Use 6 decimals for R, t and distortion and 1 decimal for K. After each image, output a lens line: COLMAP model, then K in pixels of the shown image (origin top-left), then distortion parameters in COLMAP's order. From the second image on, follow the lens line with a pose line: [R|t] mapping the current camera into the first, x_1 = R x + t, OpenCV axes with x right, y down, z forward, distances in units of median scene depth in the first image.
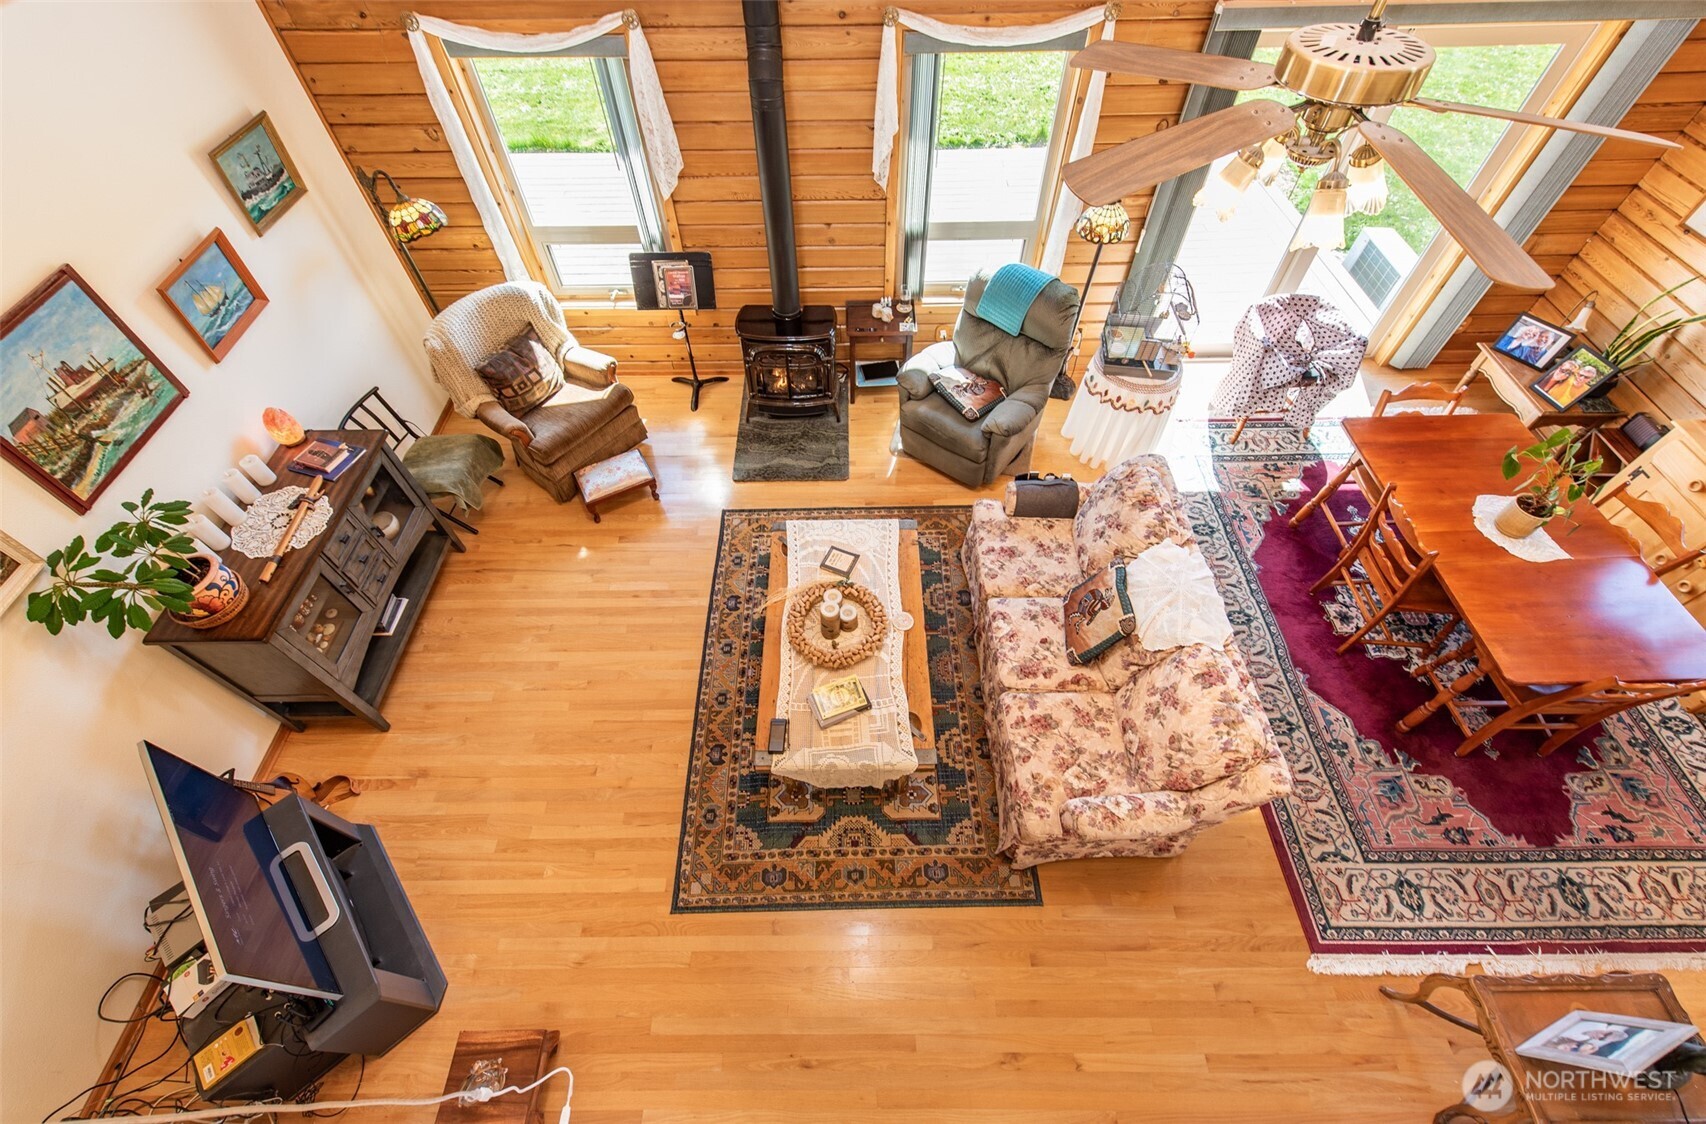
lens RADIAL K [[704.8, 0, 854.1], [0, 704.8, 566.6], [0, 0, 1]] dist [0.007316, -0.000961]
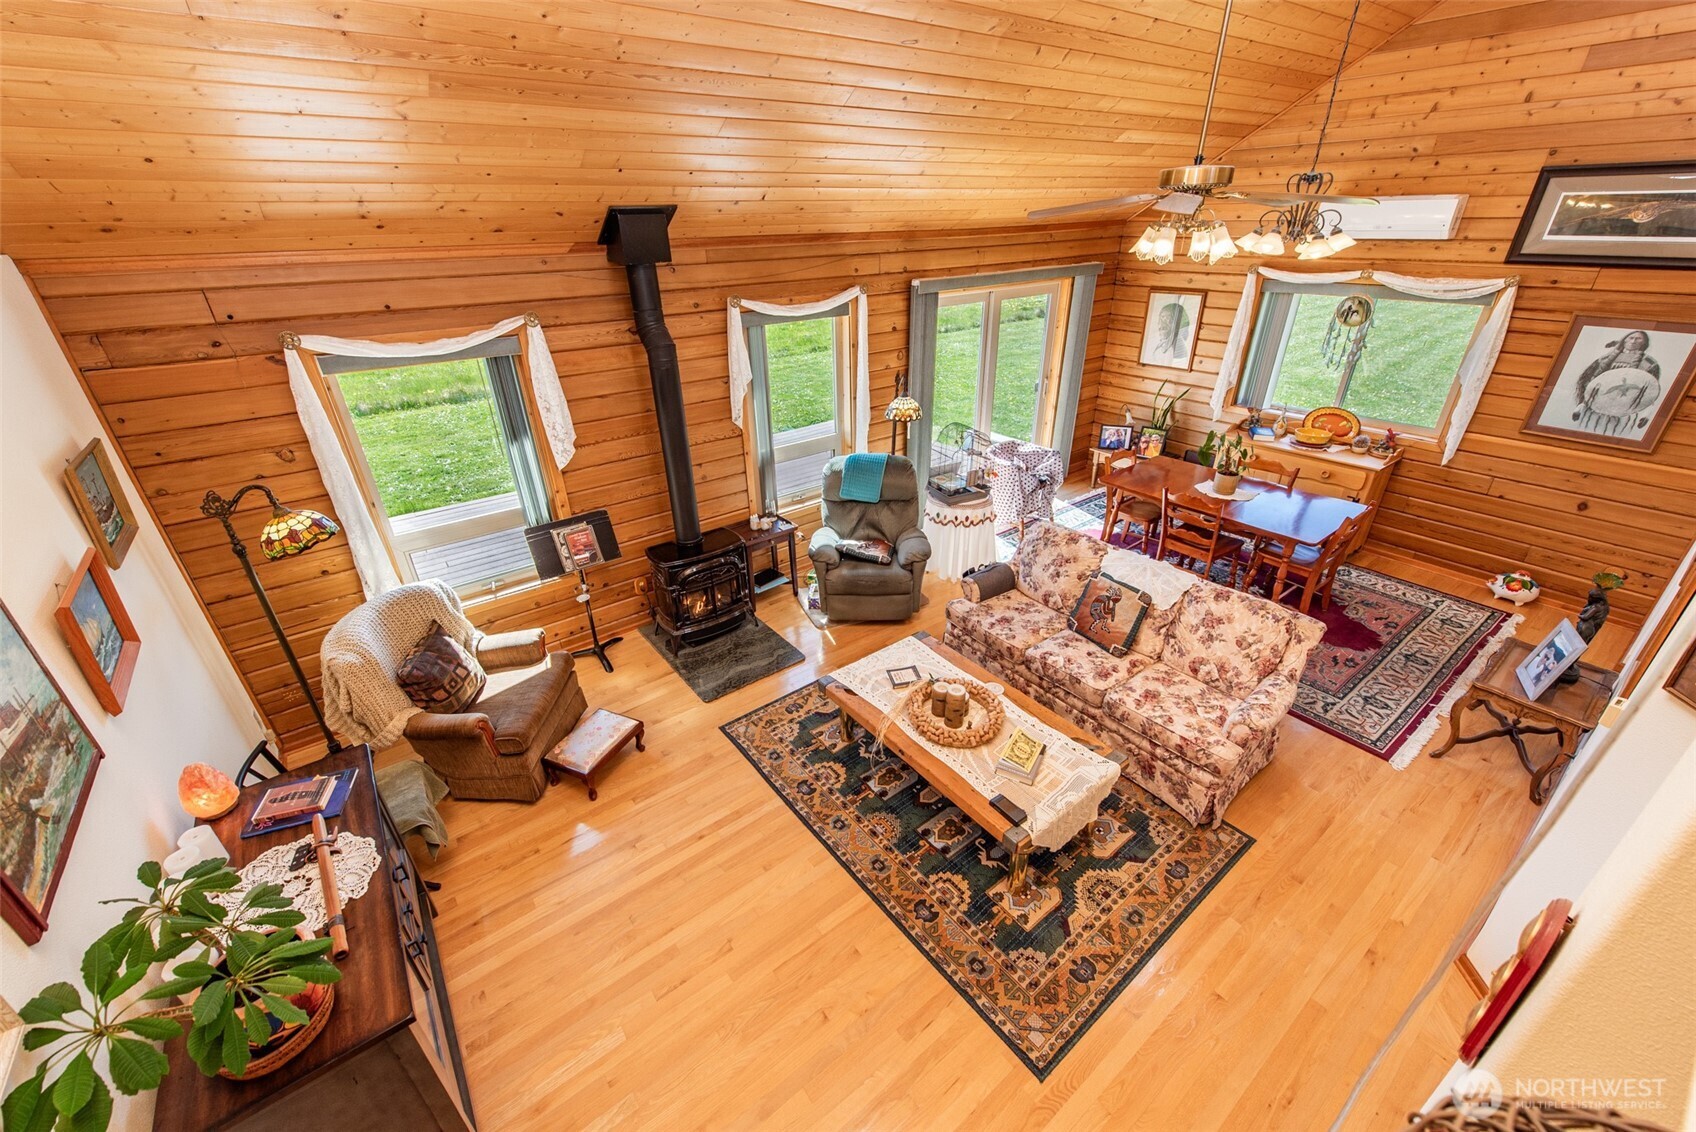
lens RADIAL K [[673.8, 0, 846.7], [0, 673.8, 563.4], [0, 0, 1]] dist [0.010261, -0.000867]
pose [[0.798316, -0.279249, 0.533584, -0.590300], [0.486677, 0.821016, -0.298461, 0.113860], [-0.354736, 0.497949, 0.791334, 0.156603]]
